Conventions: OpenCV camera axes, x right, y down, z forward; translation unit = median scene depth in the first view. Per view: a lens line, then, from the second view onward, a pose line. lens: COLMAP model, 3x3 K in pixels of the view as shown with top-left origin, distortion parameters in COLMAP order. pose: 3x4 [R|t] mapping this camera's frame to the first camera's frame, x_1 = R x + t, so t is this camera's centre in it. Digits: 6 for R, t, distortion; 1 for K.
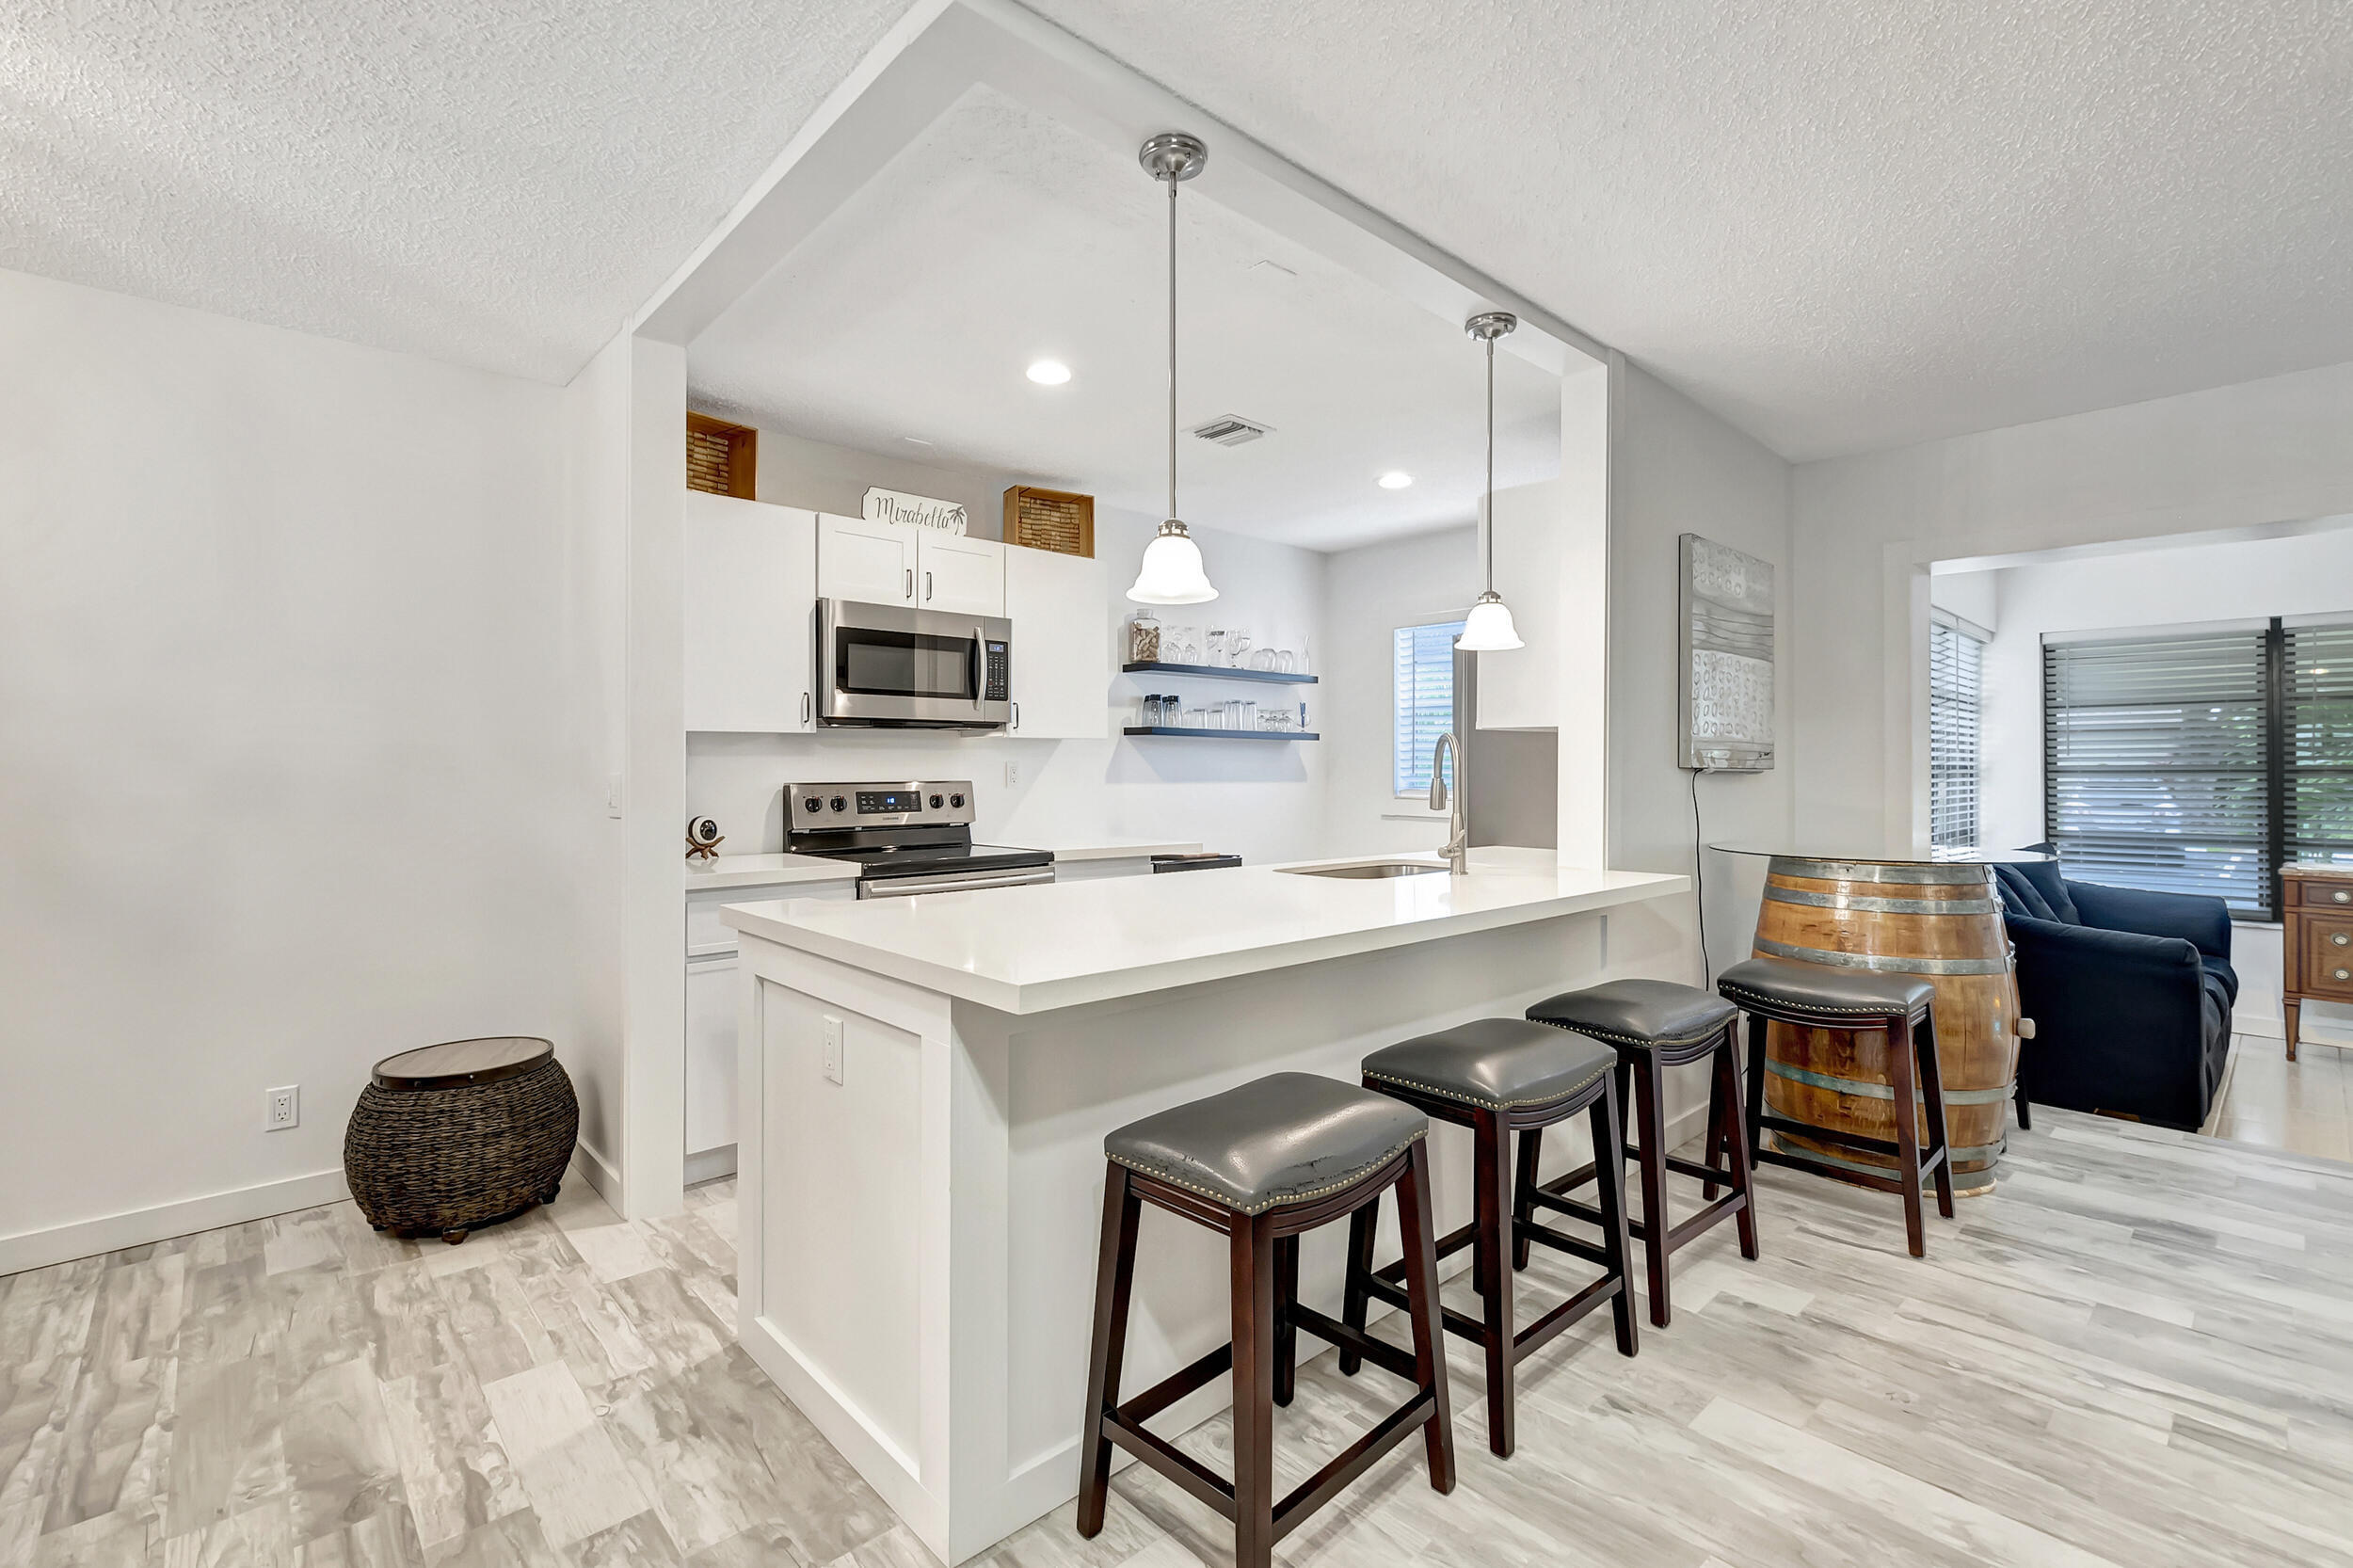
lens RADIAL K [[1046.8, 0, 1174.3], [0, 1046.8, 763.8], [0, 0, 1]] dist [-0.008375, 0.004297]
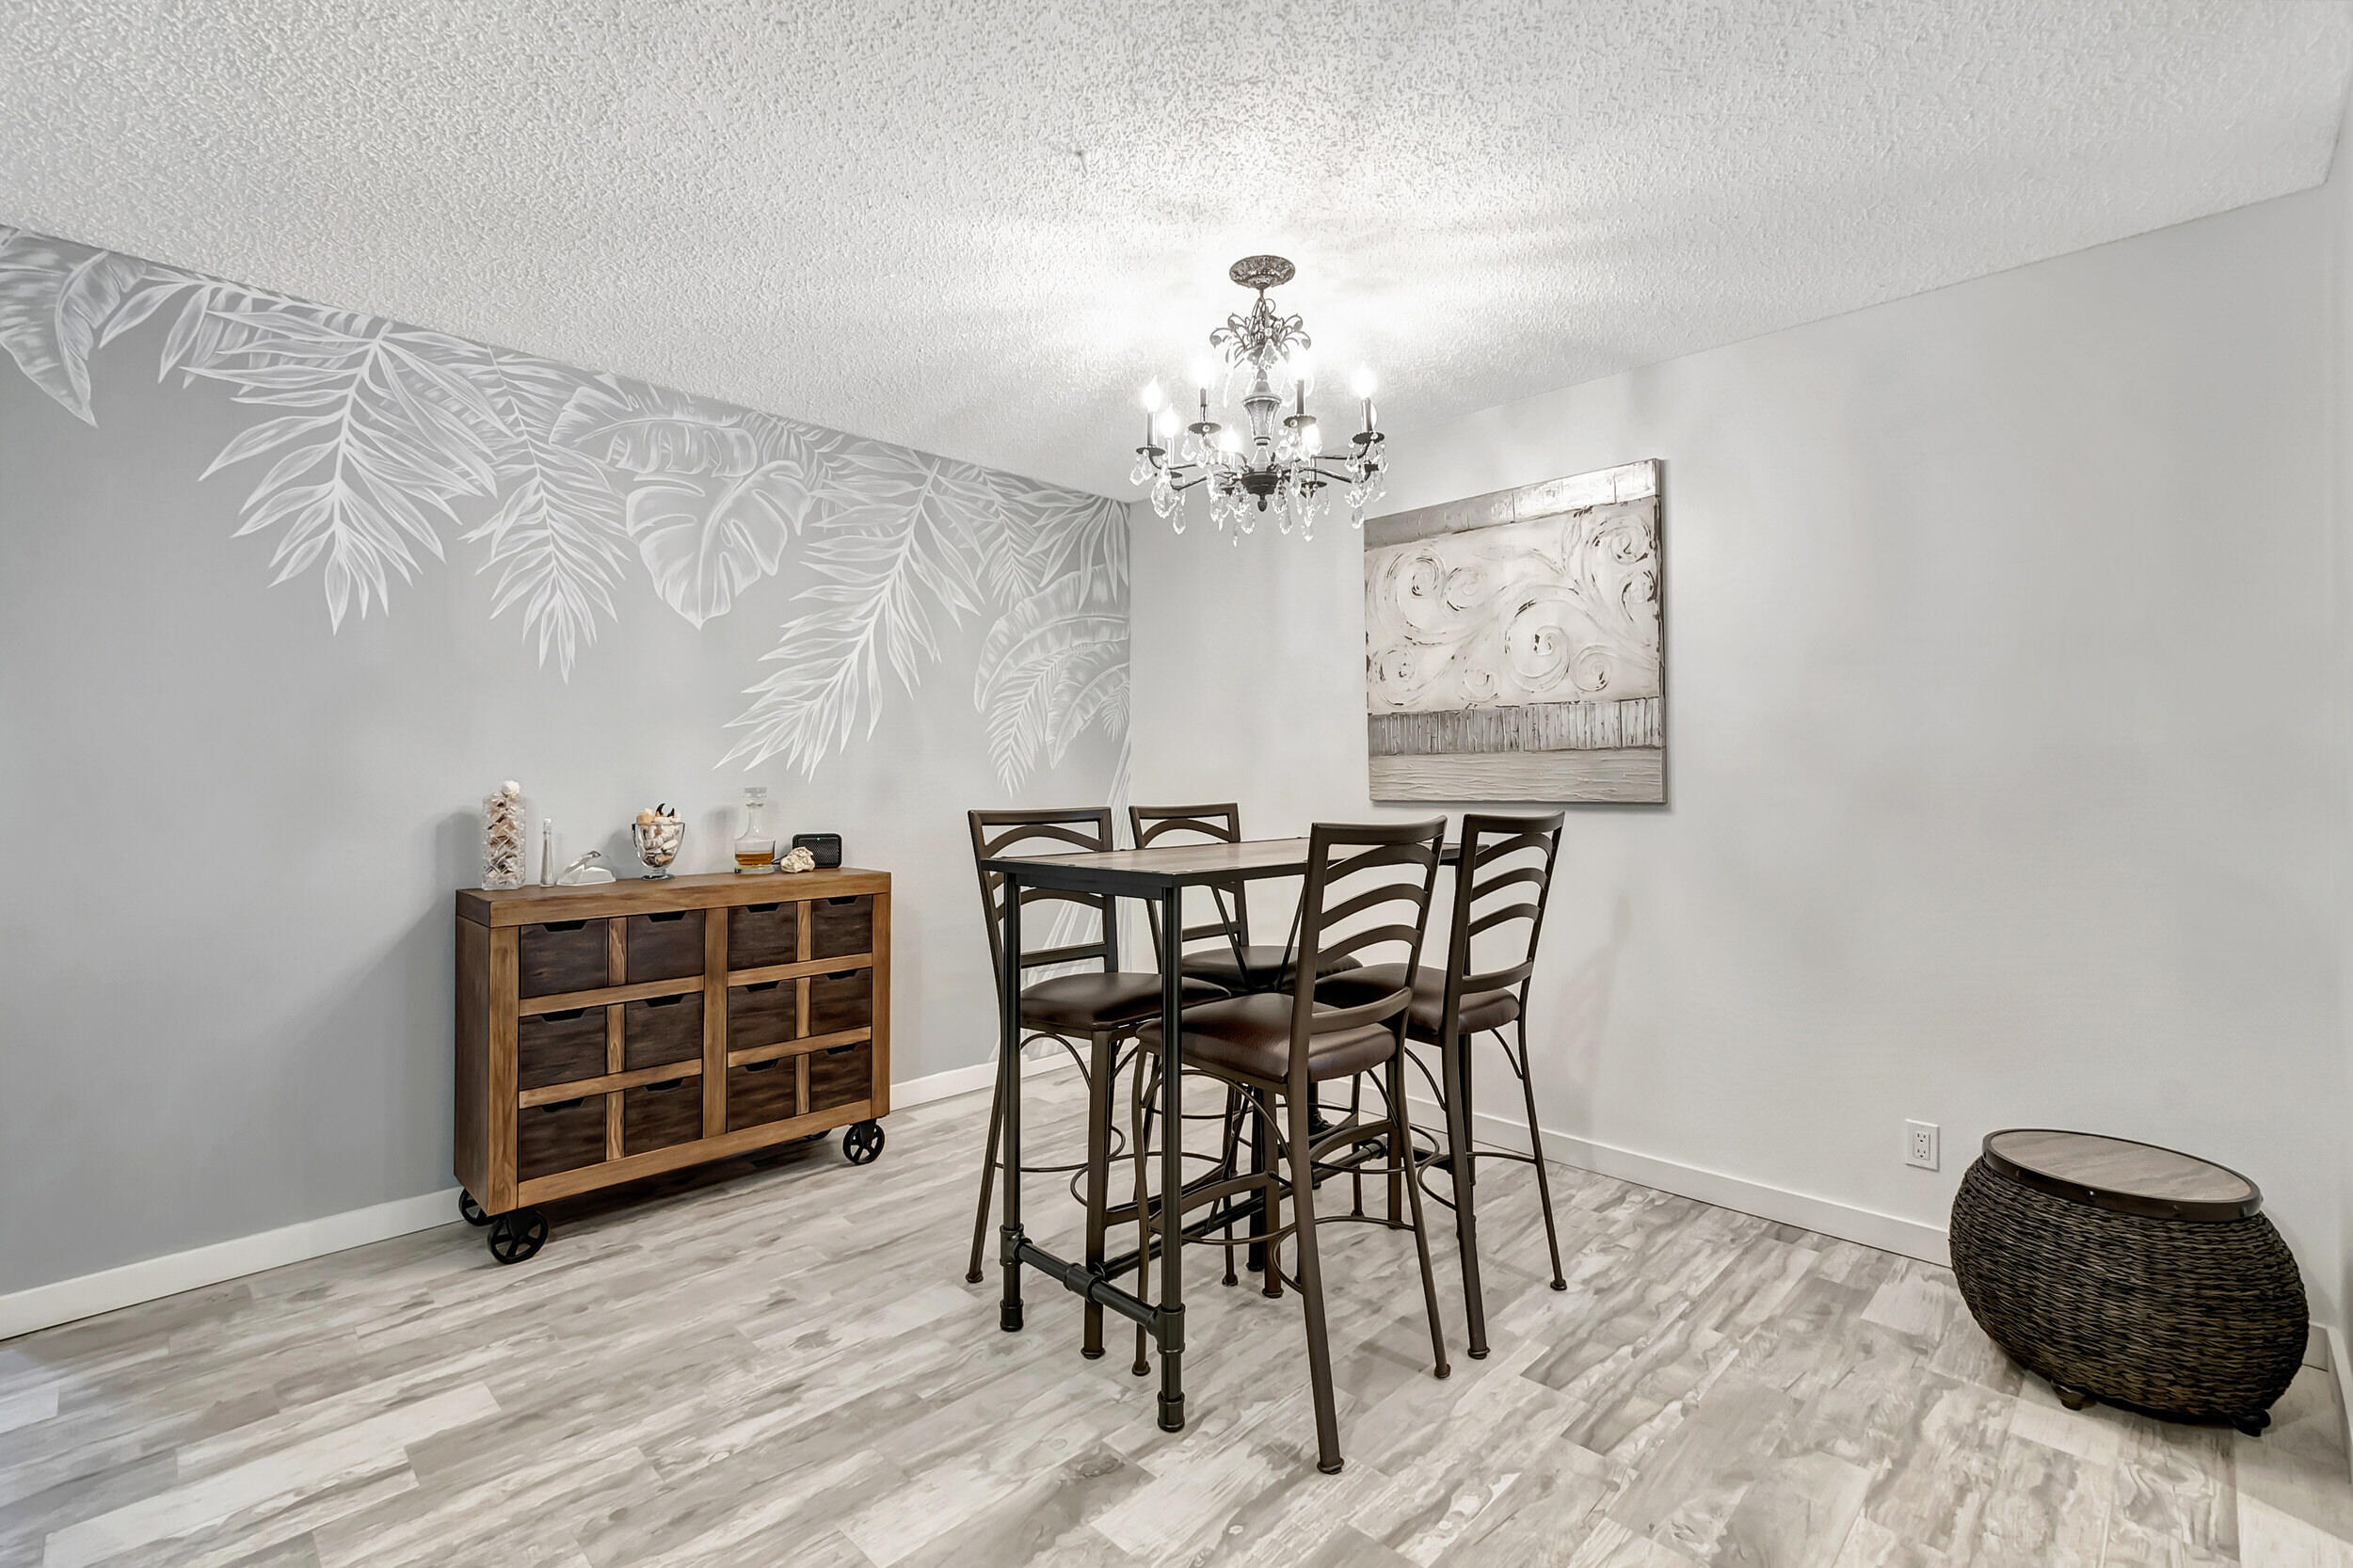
lens RADIAL K [[1046.8, 0, 1168.8], [0, 1046.8, 767.3], [0, 0, 1]] dist [-0.008375, 0.004297]
pose [[0.043971, -0.005251, -0.999019, 0.027354], [0.004938, 0.999975, -0.005039, -0.000410], [0.999021, -0.004711, 0.043996, 0.240979]]
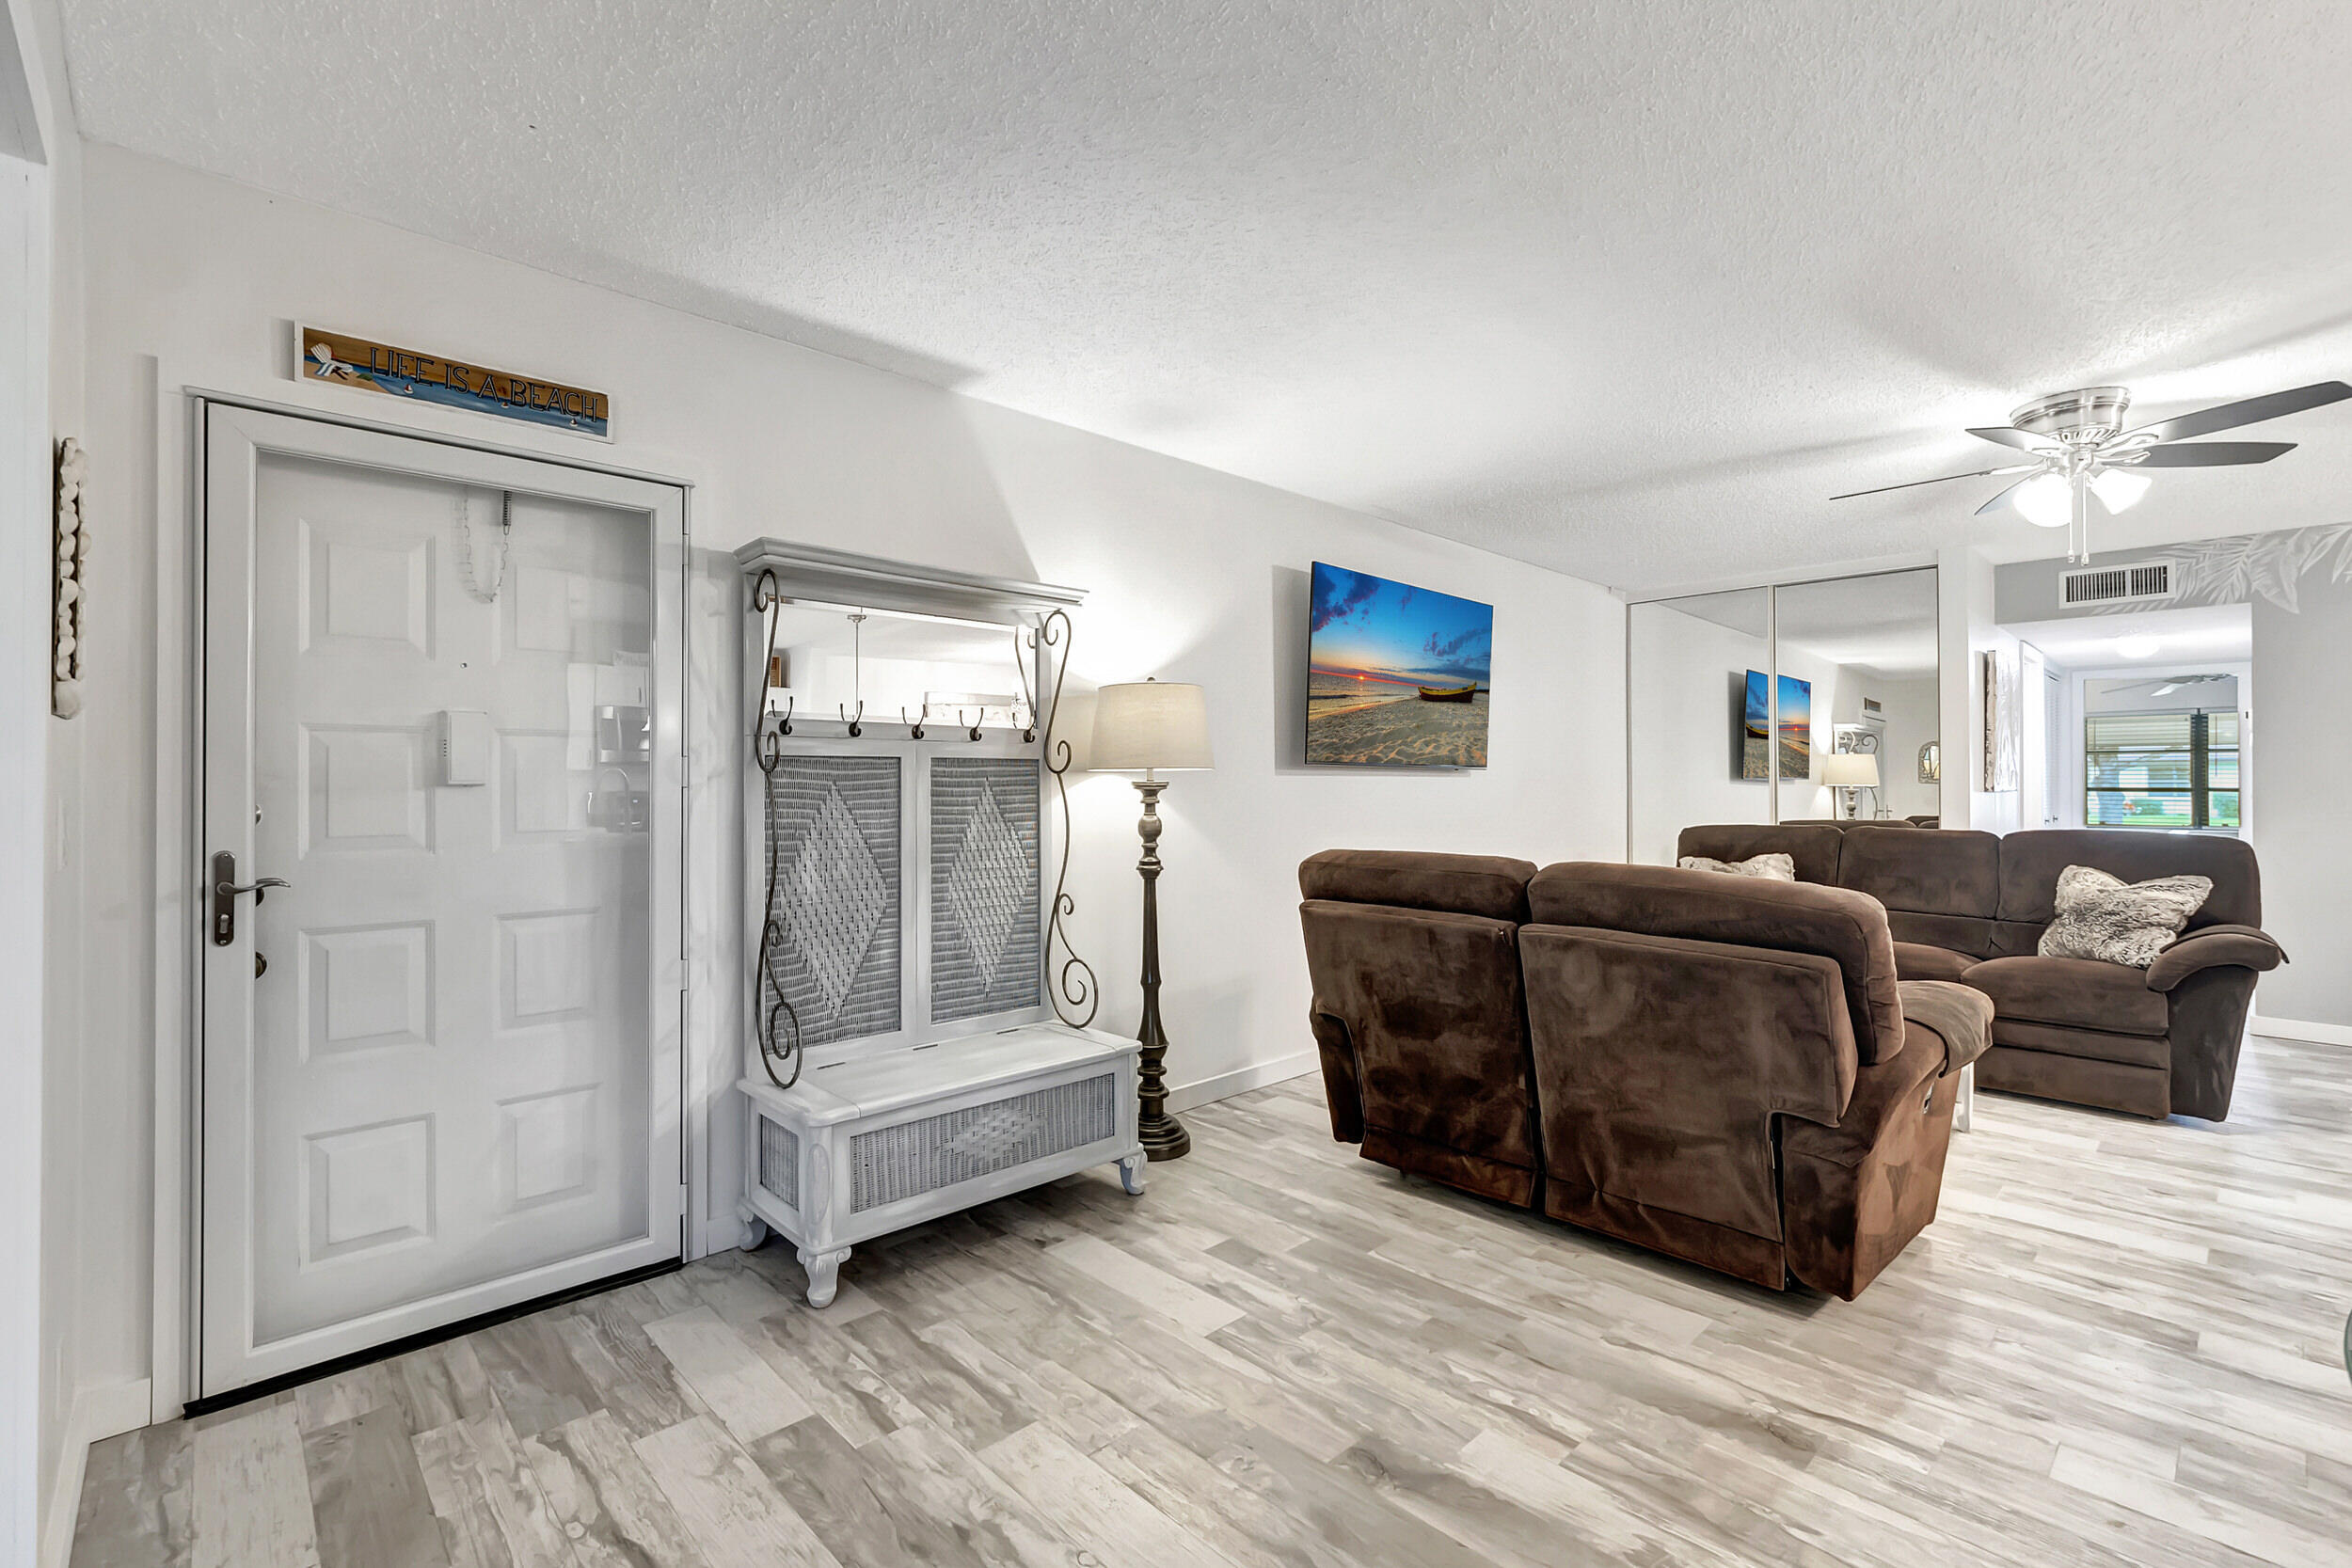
lens RADIAL K [[1046.3, 0, 1168.6], [0, 1046.3, 768.1], [0, 0, 1]] dist [-0.008375, 0.004297]
pose [[-0.999960, -0.004185, -0.007872, 0.848816], [-0.004078, 0.999899, -0.013609, 0.004958], [0.007928, -0.013576, -0.999876, 0.959515]]
